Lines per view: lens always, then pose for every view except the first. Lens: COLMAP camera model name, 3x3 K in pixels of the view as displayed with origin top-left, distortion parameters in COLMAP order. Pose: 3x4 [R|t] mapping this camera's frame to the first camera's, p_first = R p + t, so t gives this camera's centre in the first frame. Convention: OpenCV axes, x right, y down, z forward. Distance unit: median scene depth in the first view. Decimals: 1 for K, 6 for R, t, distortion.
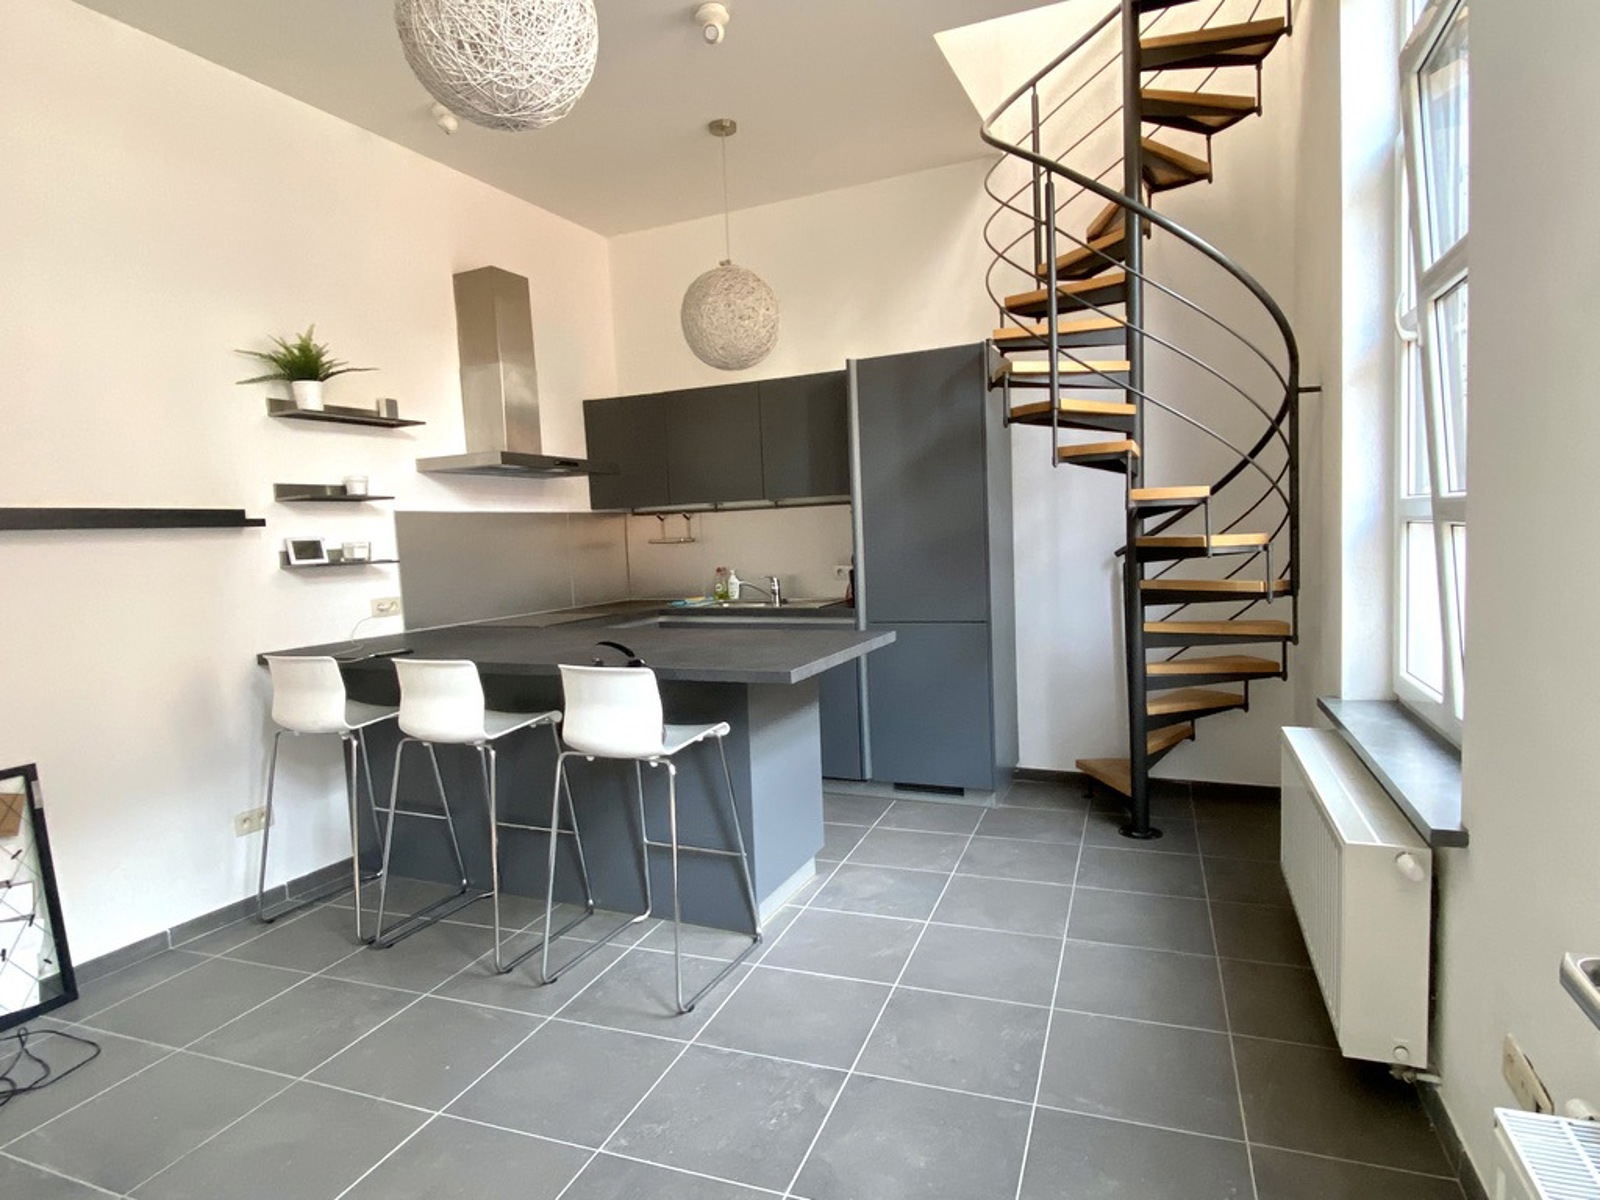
lens RADIAL K [[906.0, 0, 801.0], [0, 906.0, 593.2], [0, 0, 1]] dist [0.045879, -0.041297]
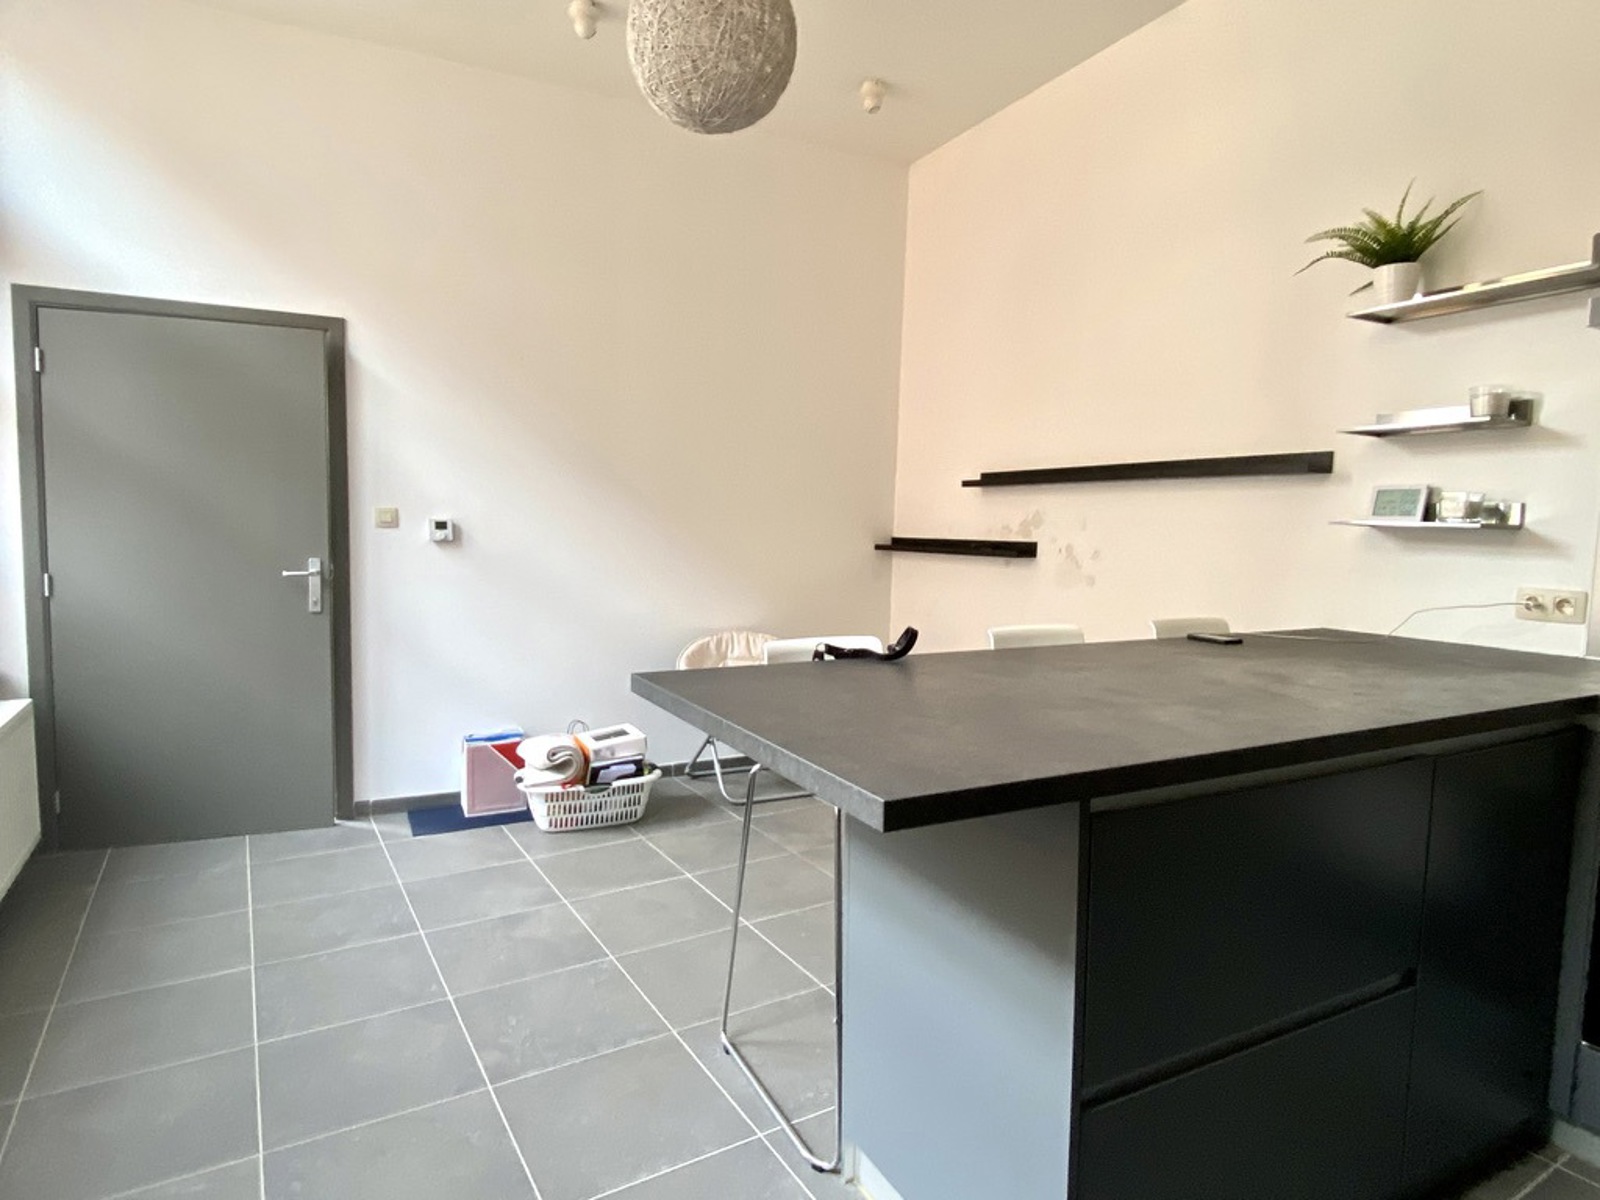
lens RADIAL K [[906.0, 0, 801.0], [0, 906.0, 593.2], [0, 0, 1]] dist [0.045879, -0.041297]
pose [[-0.622583, 0.104529, -0.775541, 0.262809], [-0.038171, 0.985803, 0.163511, -0.063800], [0.781622, 0.131402, -0.609754, 0.879324]]
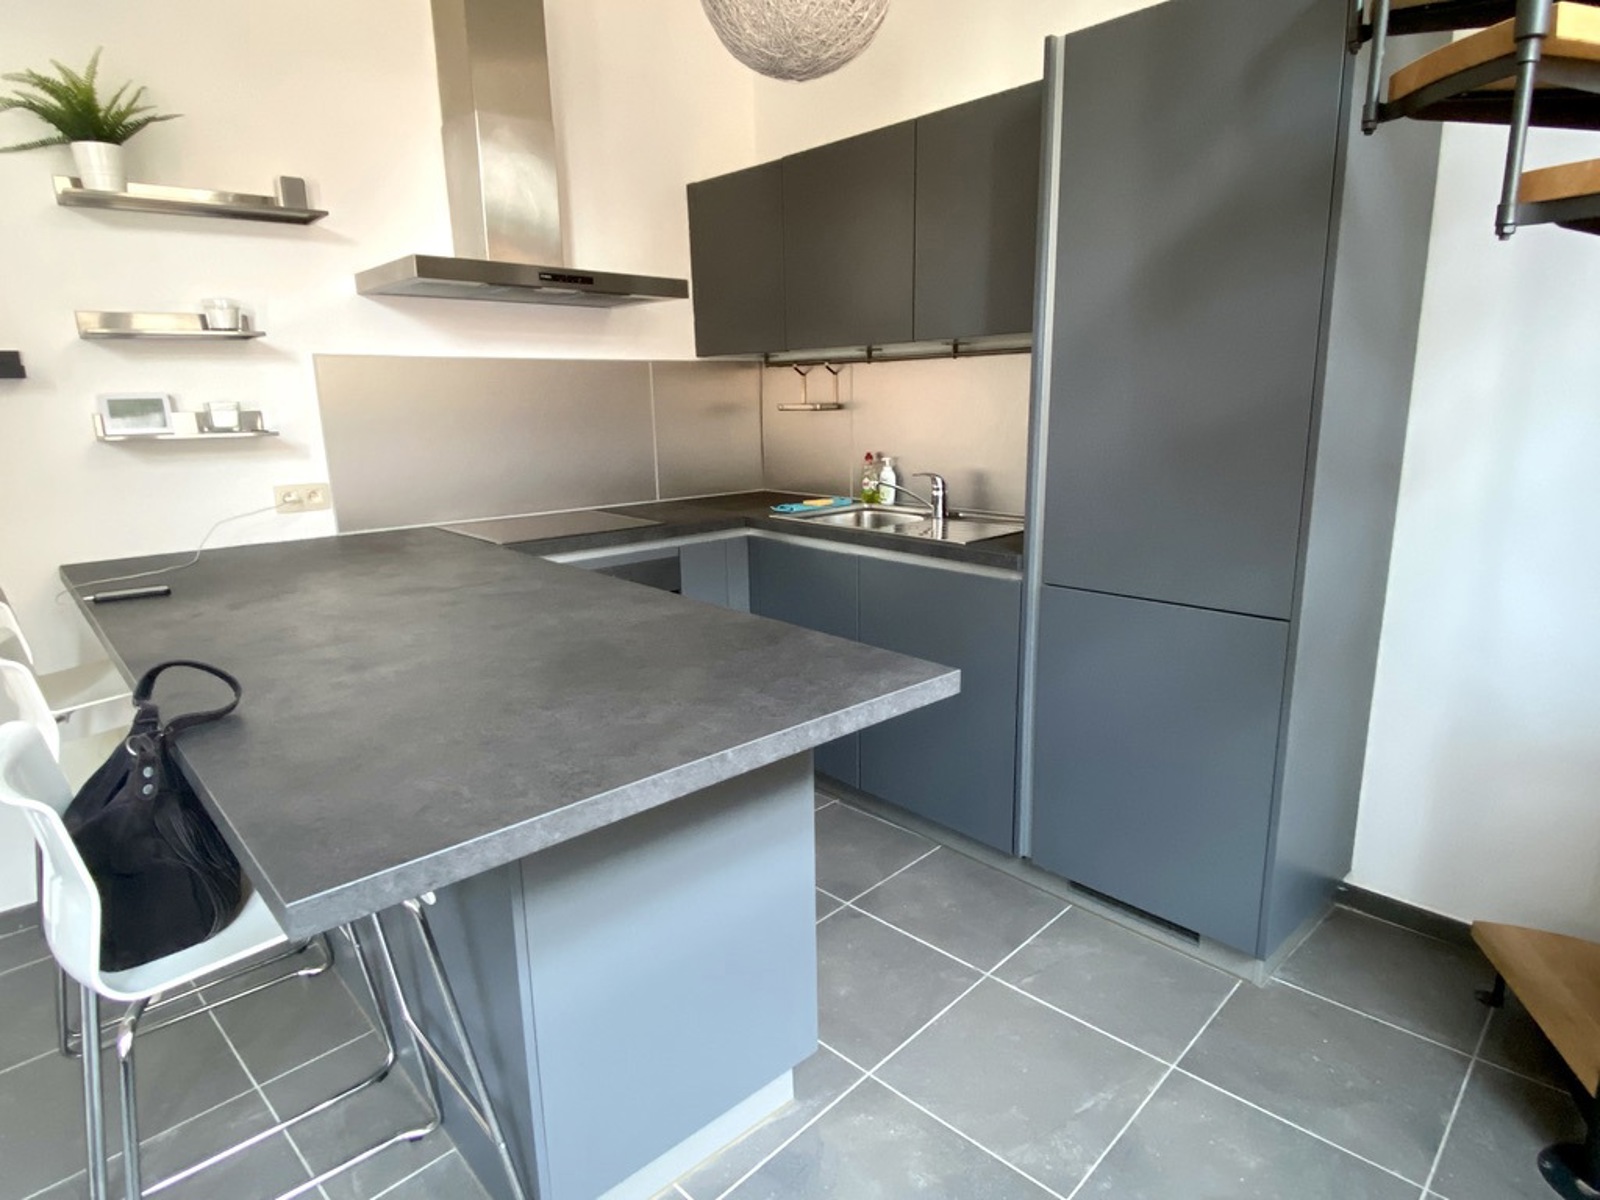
lens RADIAL K [[906.0, 0, 801.0], [0, 906.0, 593.2], [0, 0, 1]] dist [0.045879, -0.041297]
pose [[0.914905, 0.114391, -0.387121, 0.150233], [-0.049224, 0.983466, 0.174272, -0.047956], [0.400656, -0.140387, 0.905410, 0.463786]]
